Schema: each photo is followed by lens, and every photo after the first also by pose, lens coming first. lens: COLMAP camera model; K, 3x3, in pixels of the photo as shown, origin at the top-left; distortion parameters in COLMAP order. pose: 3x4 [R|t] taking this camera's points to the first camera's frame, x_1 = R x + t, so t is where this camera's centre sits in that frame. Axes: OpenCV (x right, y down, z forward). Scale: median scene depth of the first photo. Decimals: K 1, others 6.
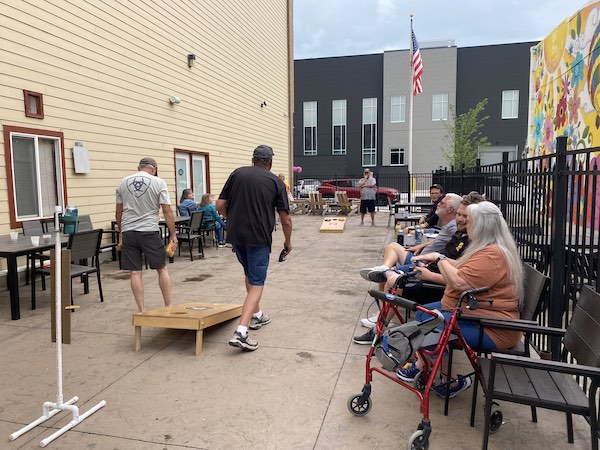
lens RADIAL K [[451.9, 0, 300.0], [0, 451.9, 225.0], [0, 0, 1]] dist [0.036154, -0.047553]
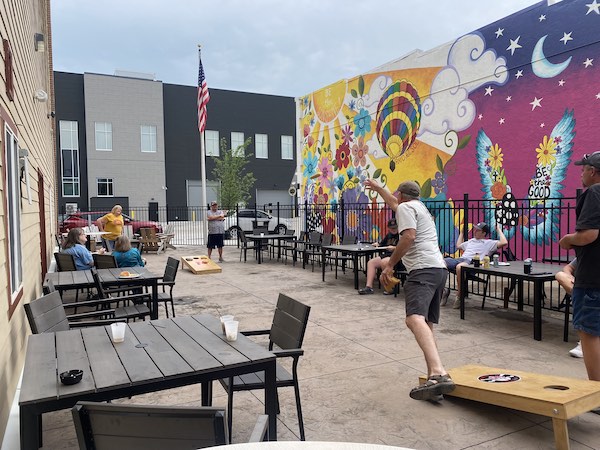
lens RADIAL K [[451.9, 0, 300.0], [0, 451.9, 225.0], [0, 0, 1]] dist [0.036154, -0.047553]
pose [[0.753605, -0.020849, 0.656997, -0.430733], [0.068469, 0.996550, -0.046912, -0.026841], [-0.653752, 0.080337, 0.752432, 0.279231]]
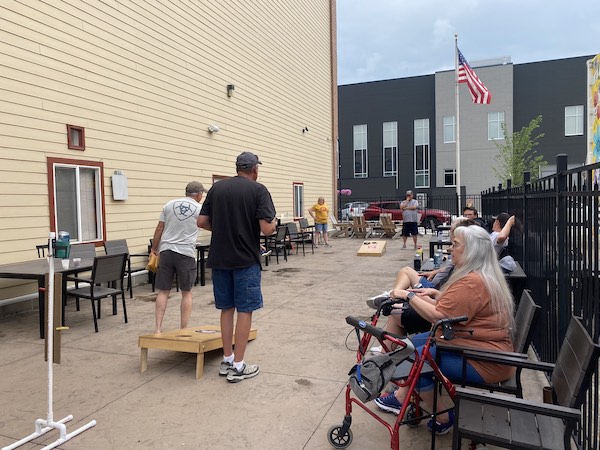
lens RADIAL K [[451.9, 0, 300.0], [0, 451.9, 225.0], [0, 0, 1]] dist [0.036154, -0.047553]
pose [[0.992472, -0.006954, -0.122277, 0.047126], [0.000757, 0.998716, -0.050650, -0.001214], [0.122472, 0.050176, 0.991203, 0.003276]]
